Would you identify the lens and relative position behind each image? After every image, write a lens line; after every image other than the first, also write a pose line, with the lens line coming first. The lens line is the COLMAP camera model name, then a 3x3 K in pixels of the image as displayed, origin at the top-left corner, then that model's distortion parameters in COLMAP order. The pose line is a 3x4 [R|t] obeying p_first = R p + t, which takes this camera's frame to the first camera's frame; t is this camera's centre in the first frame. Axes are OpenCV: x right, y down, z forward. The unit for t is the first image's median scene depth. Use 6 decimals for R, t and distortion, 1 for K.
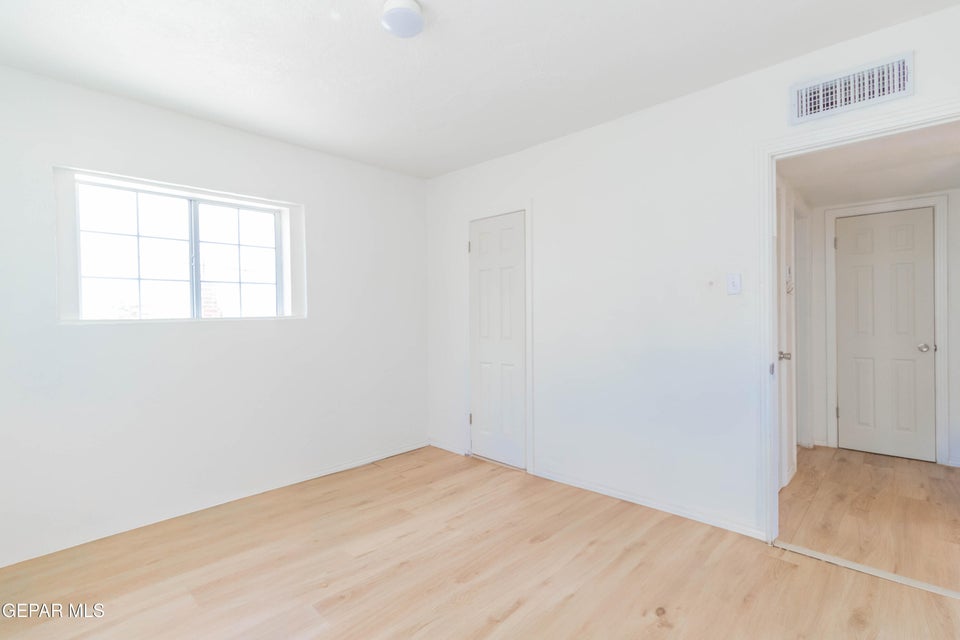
lens RADIAL K [[445.4, 0, 475.9], [0, 445.4, 312.5], [0, 0, 1]] dist [-0.001659, 0.000787]
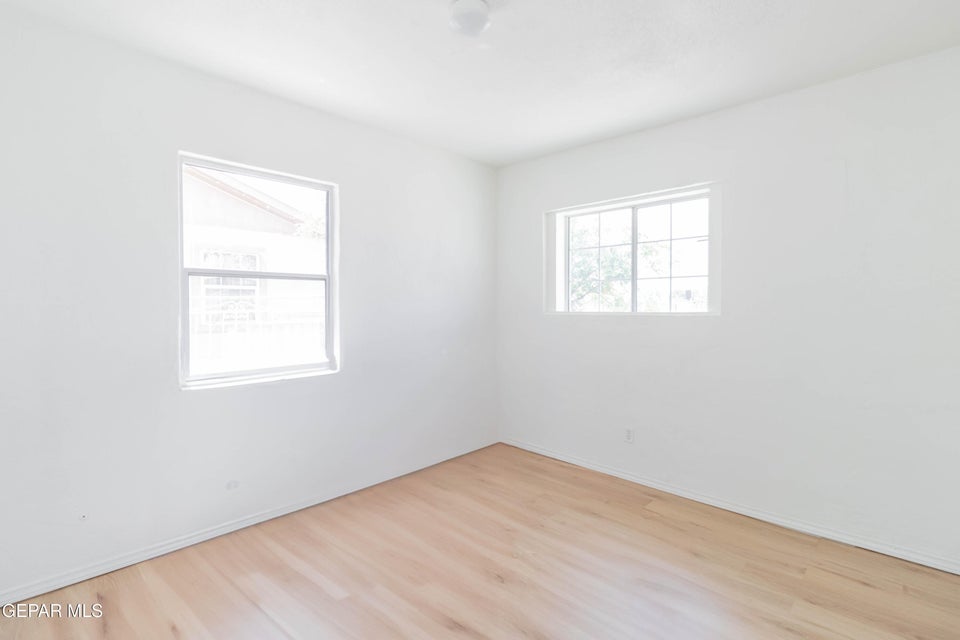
lens RADIAL K [[445.4, 0, 480.0], [0, 445.4, 315.0], [0, 0, 1]] dist [-0.001659, 0.000787]
pose [[0.028795, 0.027747, -0.999200, 0.457675], [-0.004011, 0.999610, 0.027643, -0.009152], [0.999577, 0.003212, 0.028895, 0.545107]]
